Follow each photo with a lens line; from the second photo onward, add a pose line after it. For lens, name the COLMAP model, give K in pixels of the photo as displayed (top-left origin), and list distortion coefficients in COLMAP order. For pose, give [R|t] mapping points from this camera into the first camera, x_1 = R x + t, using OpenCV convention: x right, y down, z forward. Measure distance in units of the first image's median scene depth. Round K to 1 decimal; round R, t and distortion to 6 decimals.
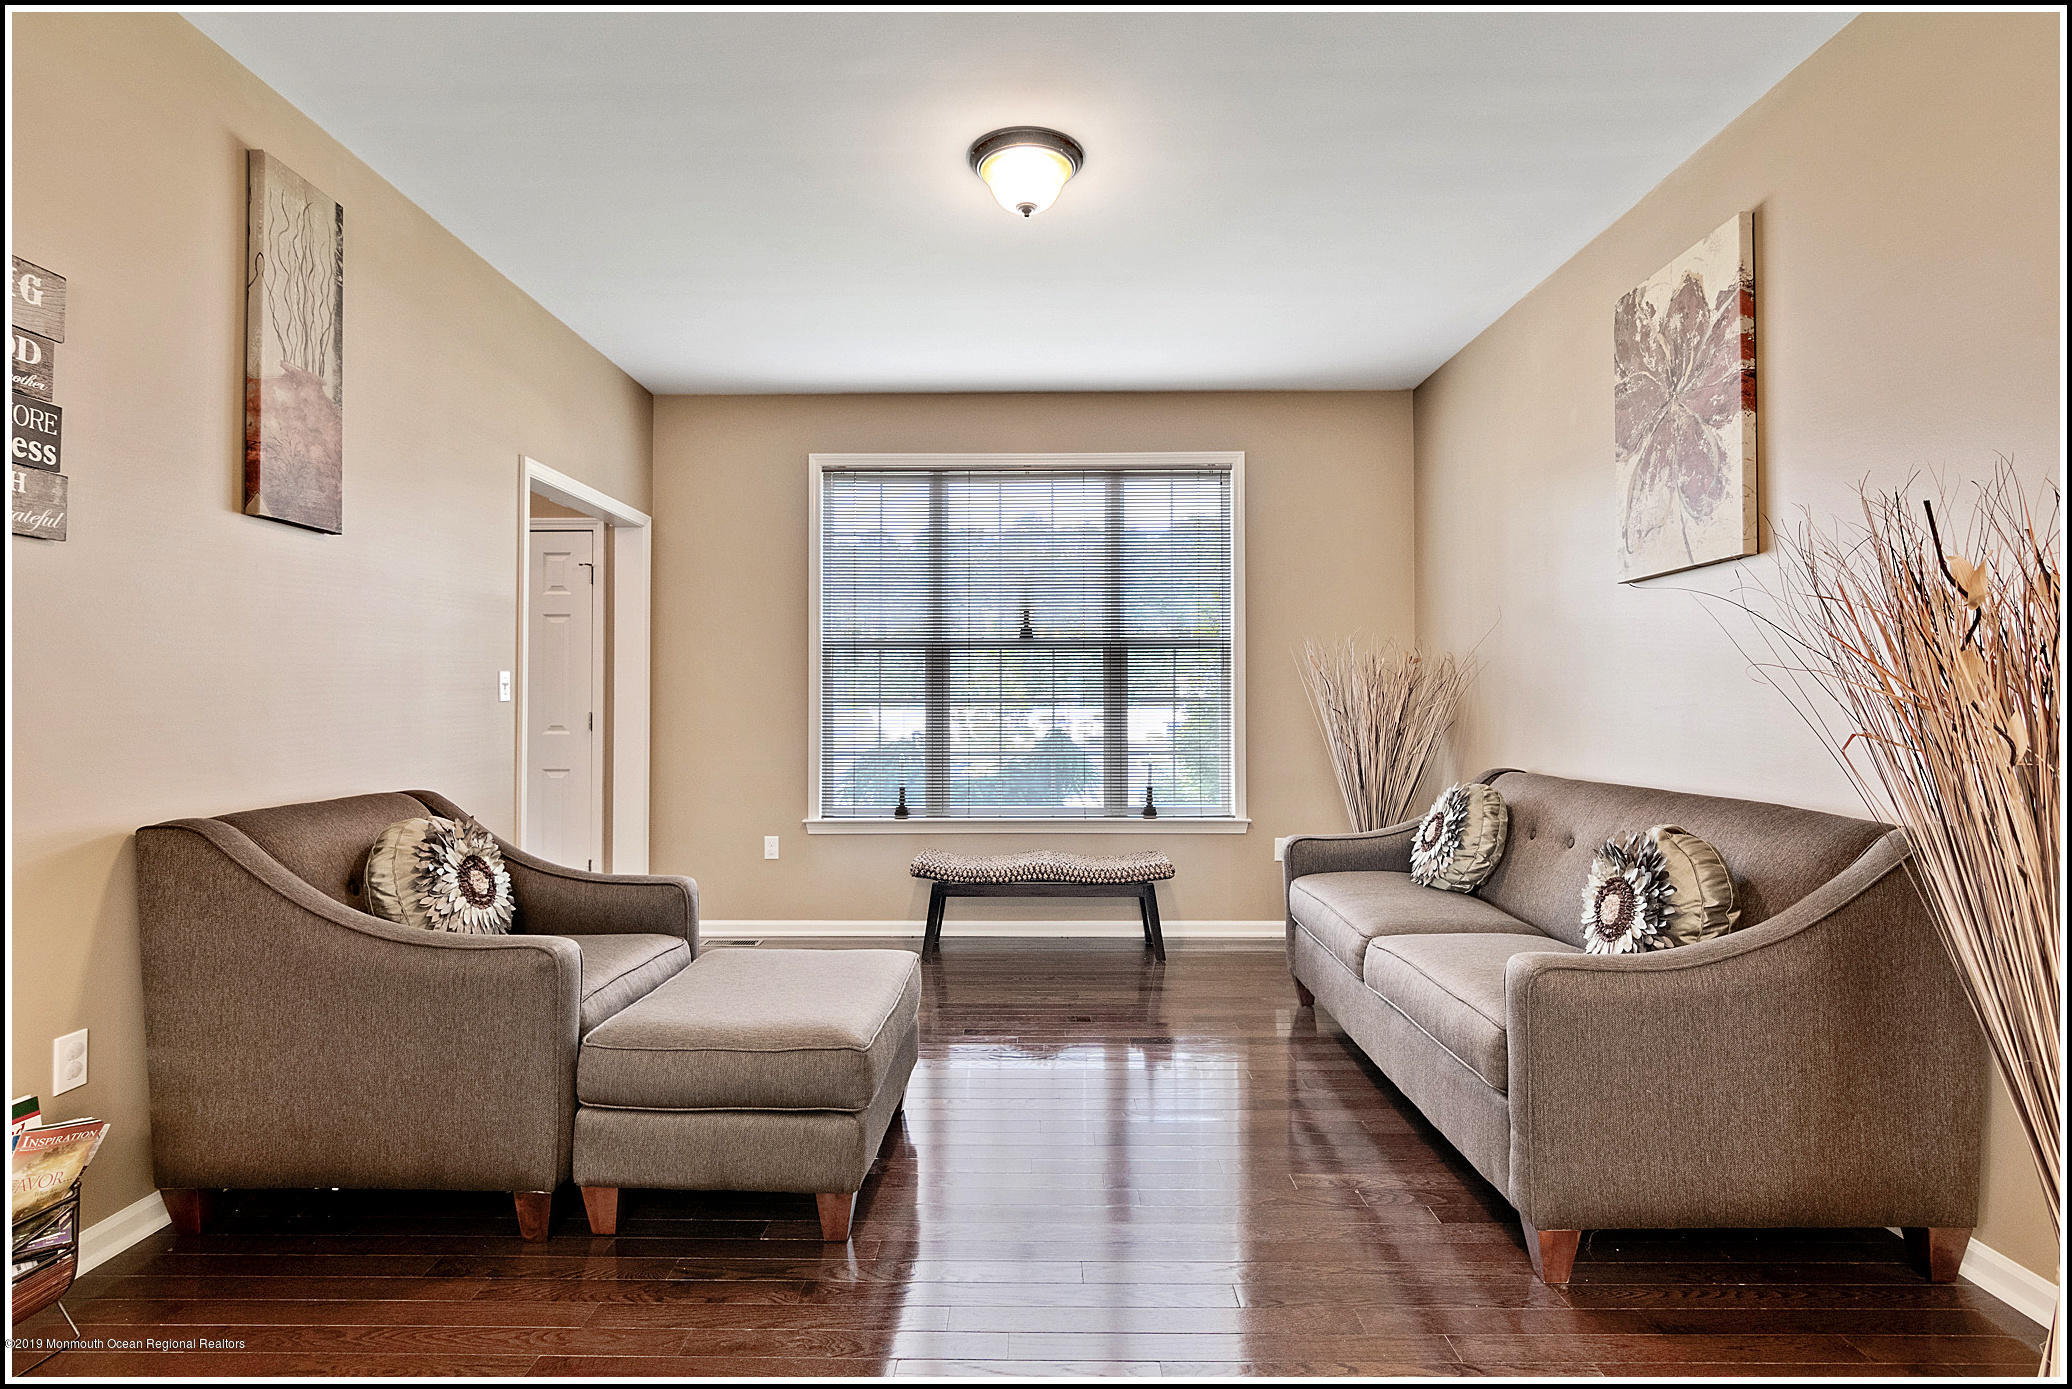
lens RADIAL K [[1054.0, 0, 1045.0], [0, 1054.0, 694.8], [0, 0, 1]] dist [-0.001274, 0.000466]
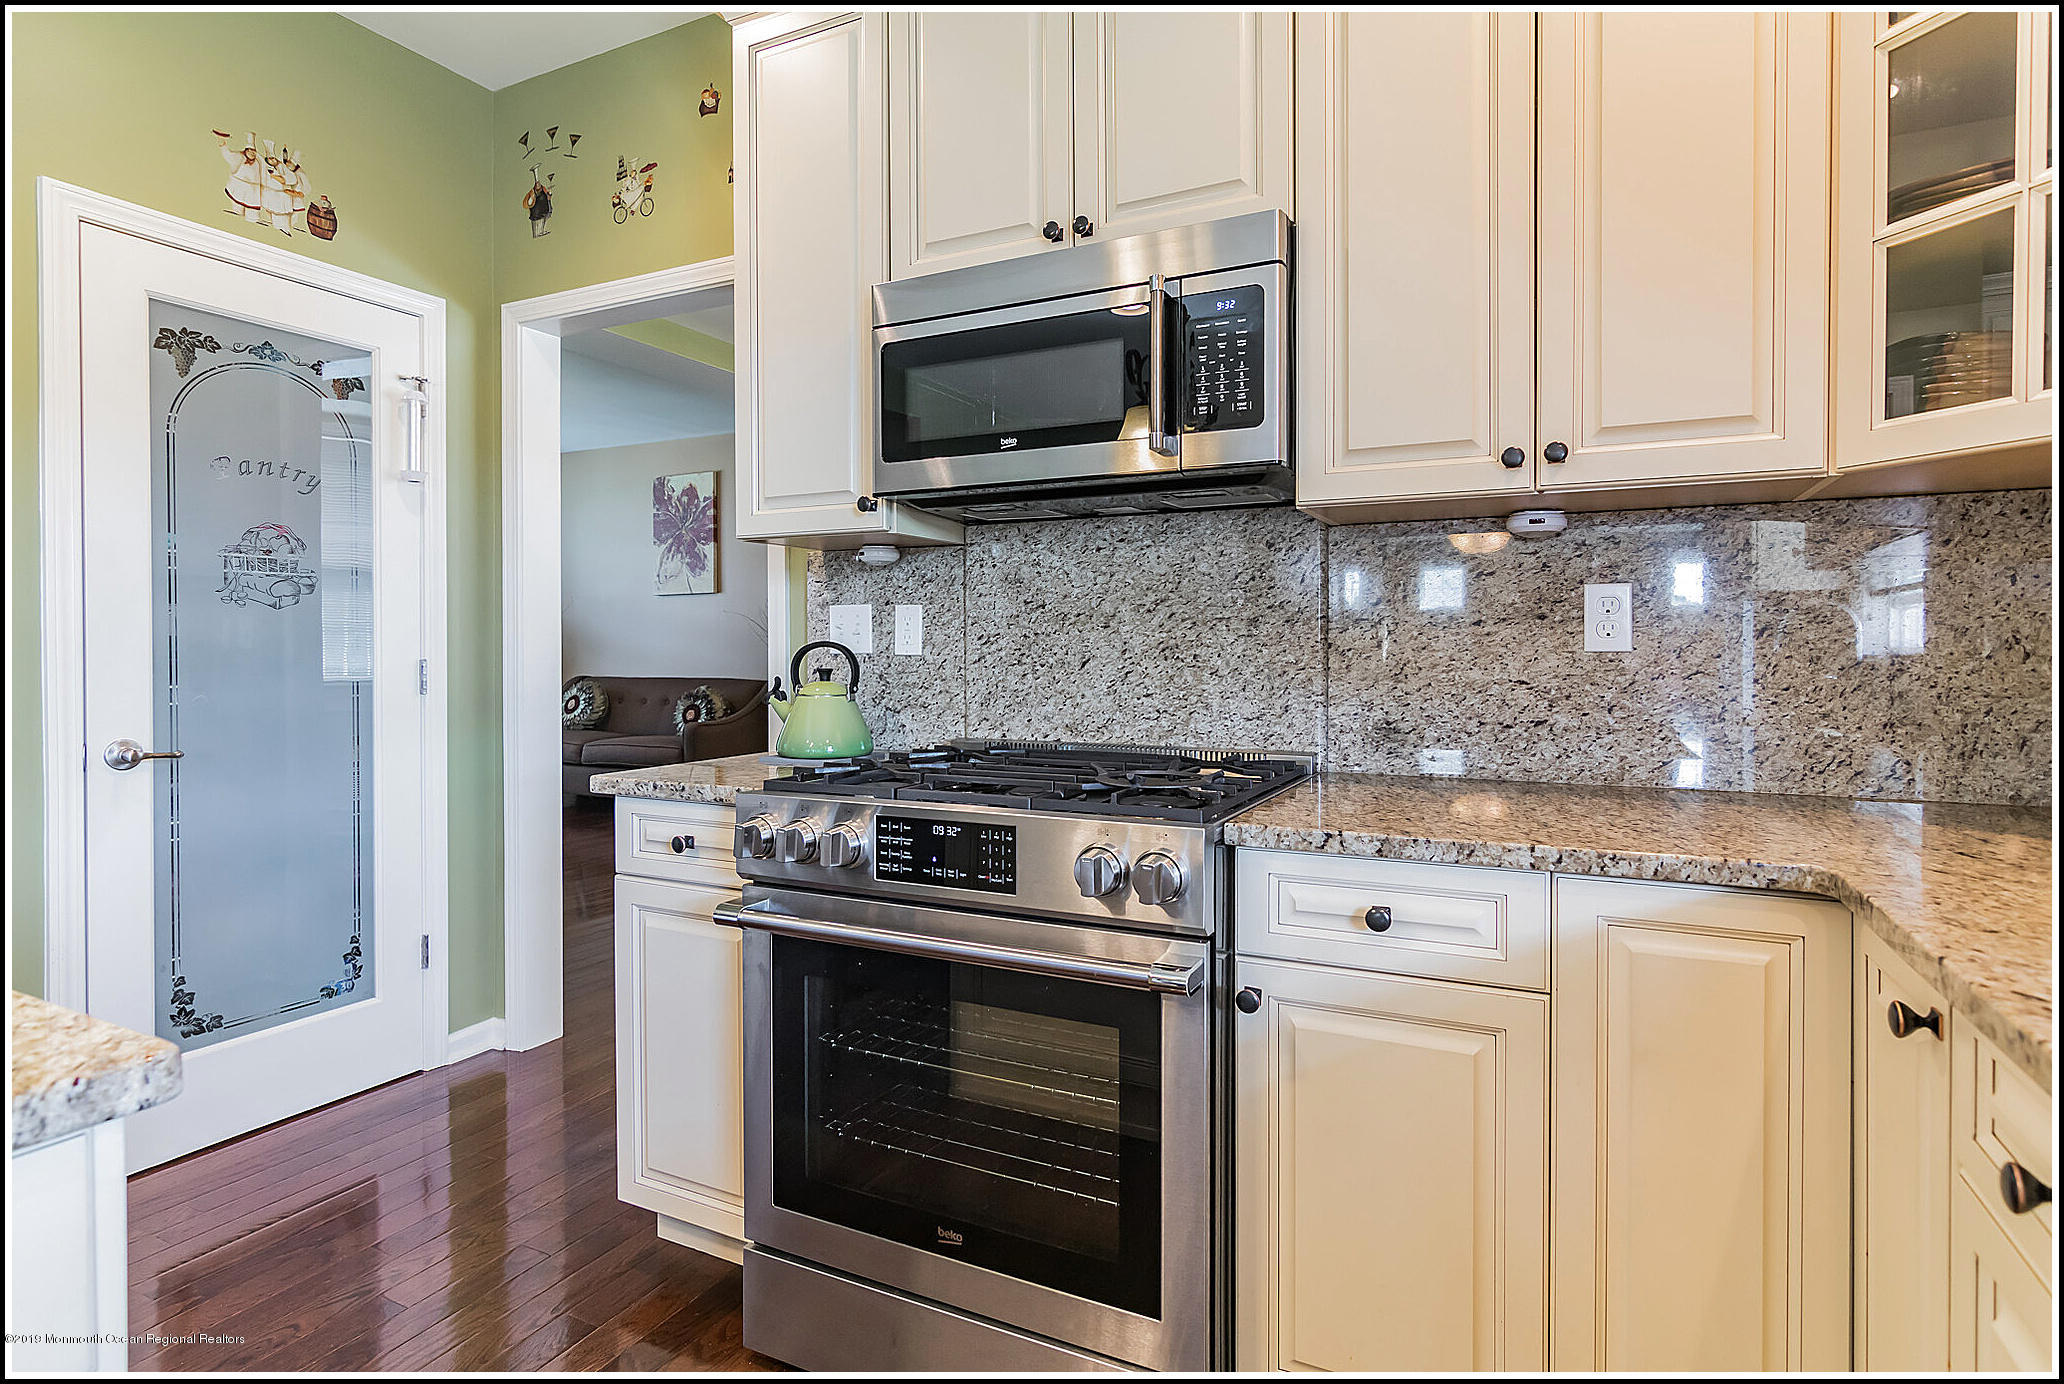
lens RADIAL K [[1050.0, 0, 1040.9], [0, 1050.0, 659.4], [0, 0, 1]] dist [-0.001274, 0.000466]
pose [[0.441303, -0.002060, 0.897356, -1.472322], [-0.017510, 0.999787, 0.010907, -0.000947], [-0.897187, -0.020526, 0.441173, -1.034978]]
